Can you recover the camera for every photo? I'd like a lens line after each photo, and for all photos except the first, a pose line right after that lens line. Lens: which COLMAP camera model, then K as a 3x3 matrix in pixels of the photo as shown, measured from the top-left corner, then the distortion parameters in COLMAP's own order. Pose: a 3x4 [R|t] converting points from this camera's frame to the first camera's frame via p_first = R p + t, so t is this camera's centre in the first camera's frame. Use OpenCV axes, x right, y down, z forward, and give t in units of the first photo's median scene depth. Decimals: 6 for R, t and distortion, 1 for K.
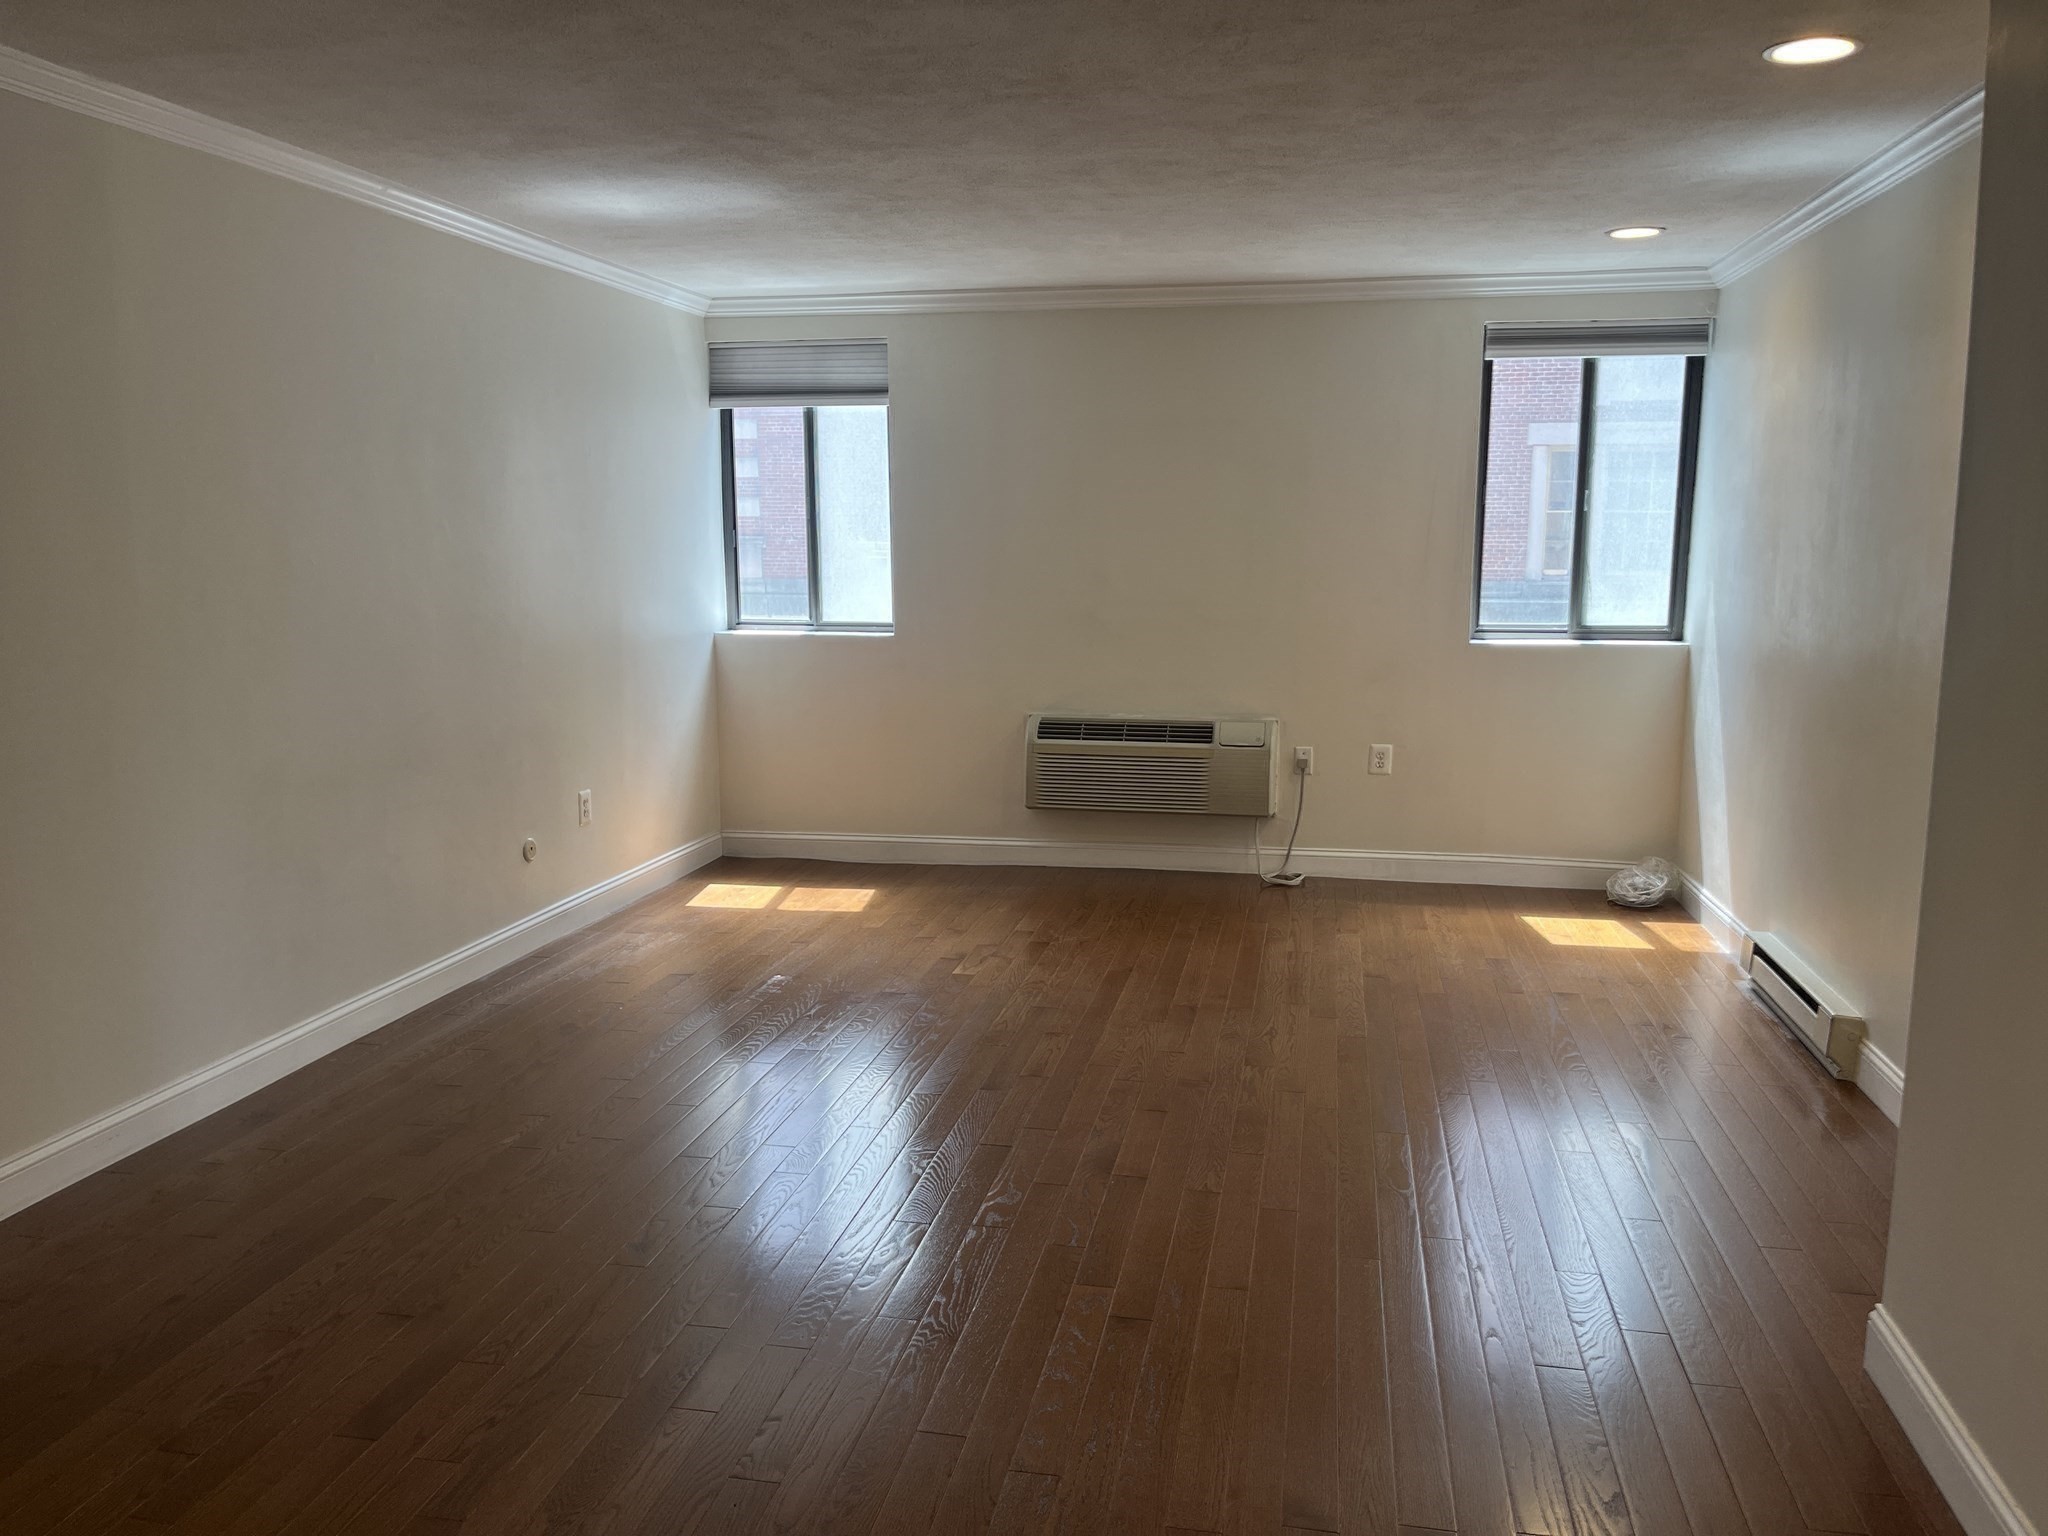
lens RADIAL K [[1518.2, 0, 1024.0], [0, 1518.2, 768.0], [0, 0, 1]] dist [0.070304, -0.002666]
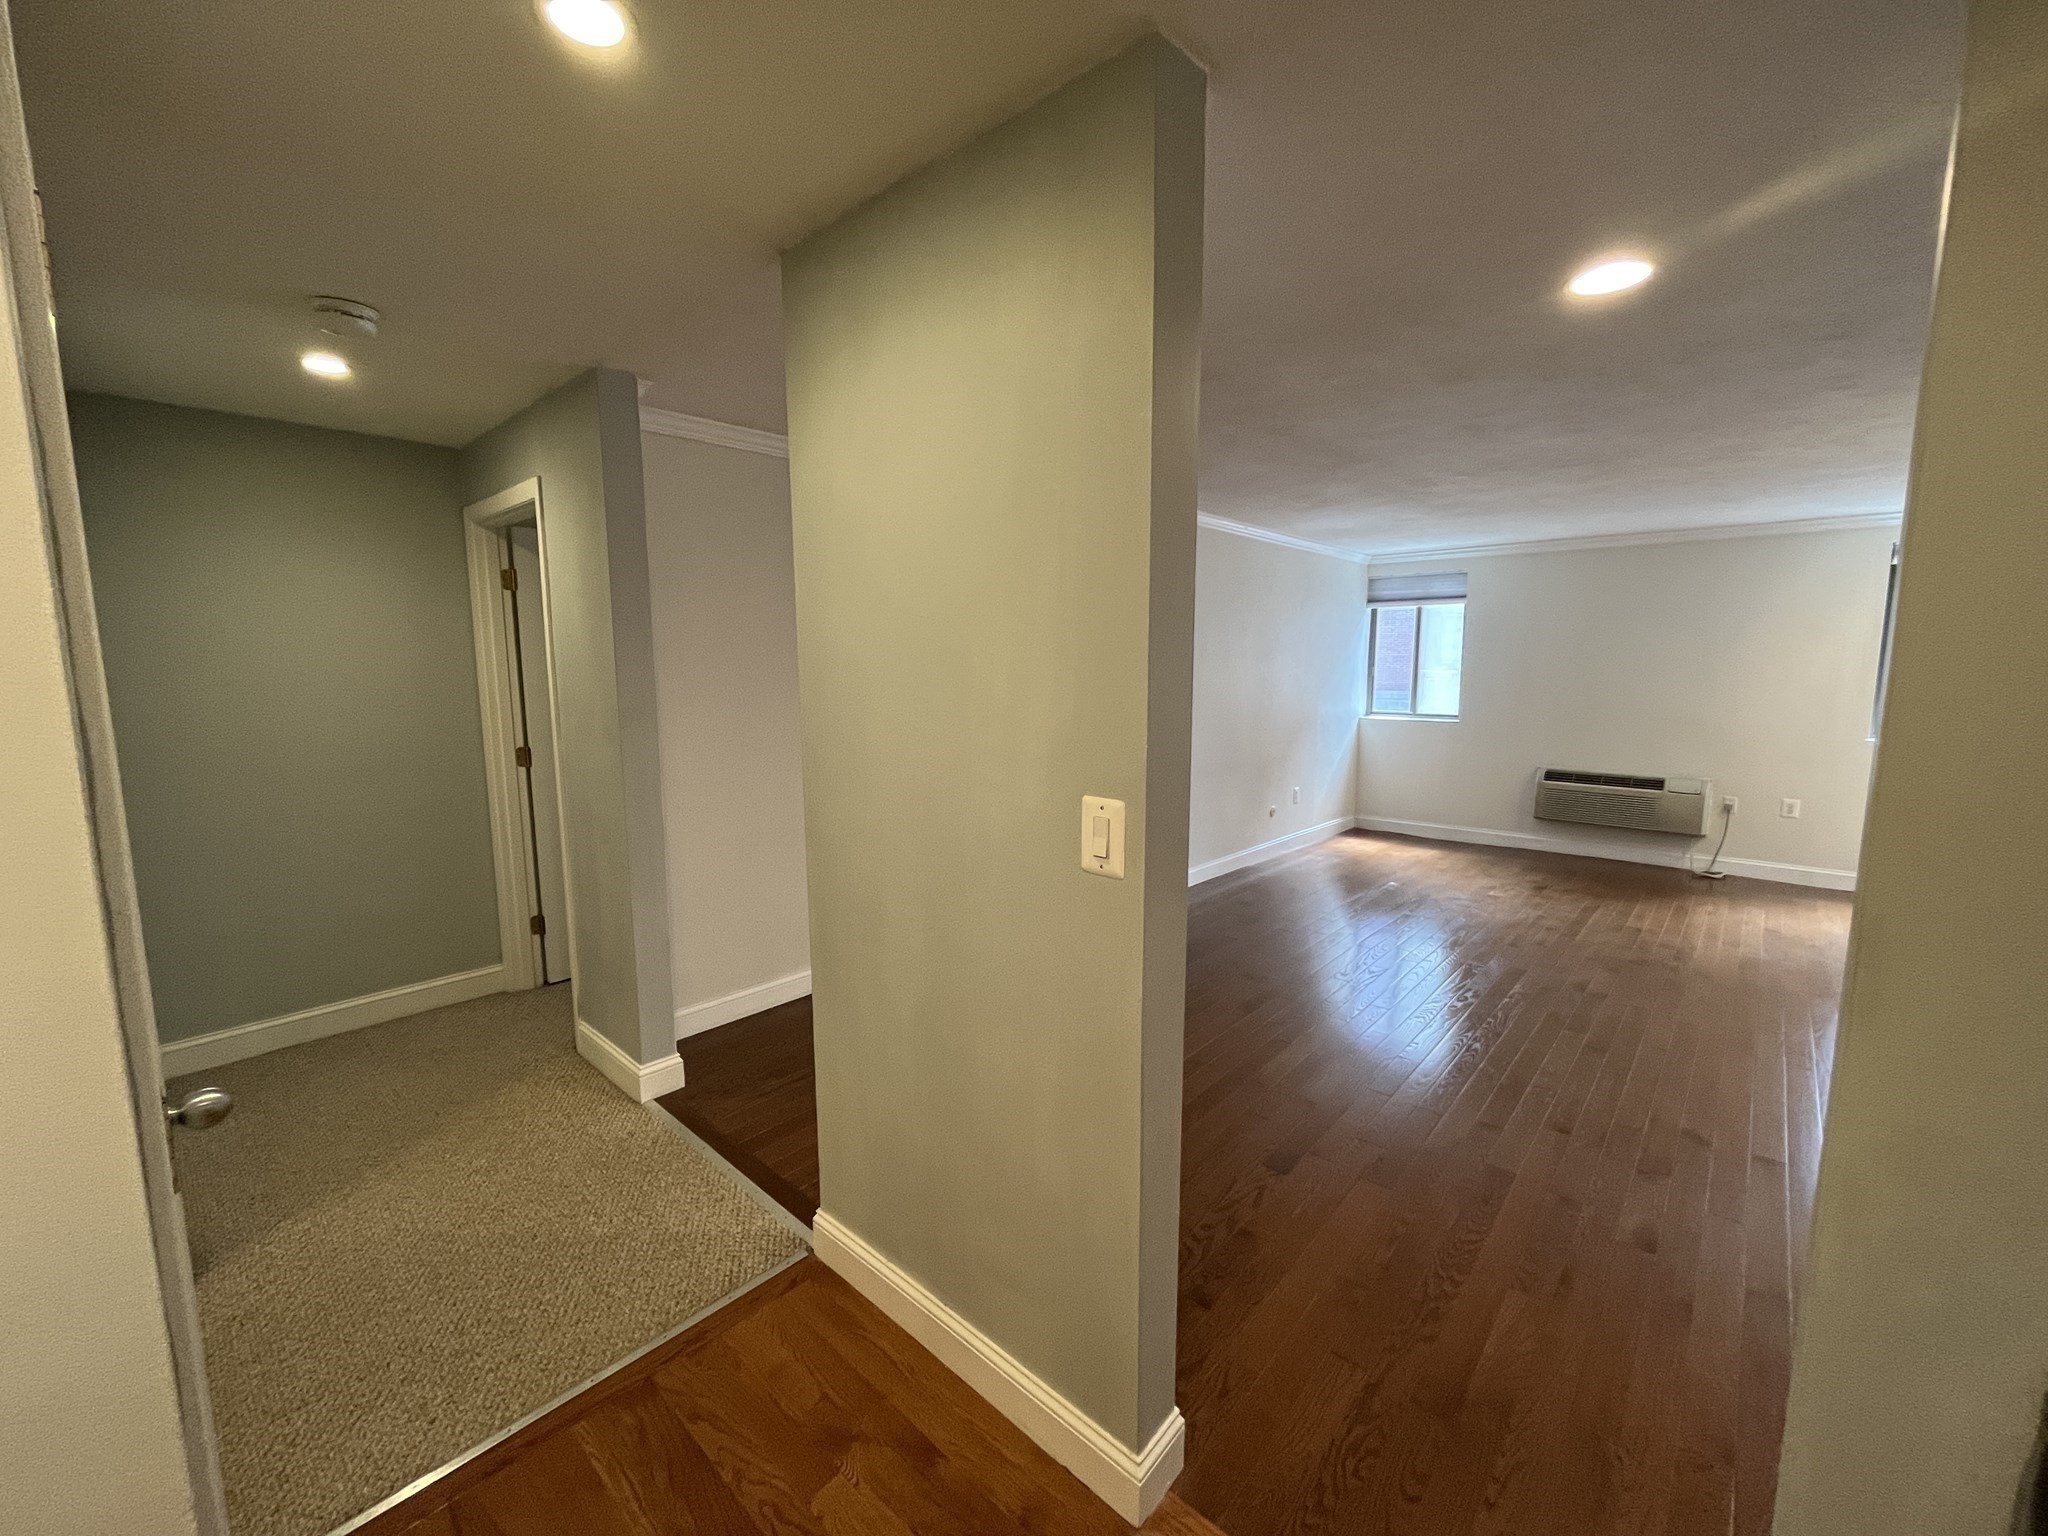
lens RADIAL K [[823.2, 0, 1018.9], [0, 823.2, 761.2], [0, 0, 1]] dist [0.000912, 0.000009]
pose [[0.855552, 0.064634, -0.513667, -0.024826], [-0.081250, 0.996644, -0.009923, 0.019458], [0.511302, 0.050226, 0.857932, -0.189311]]
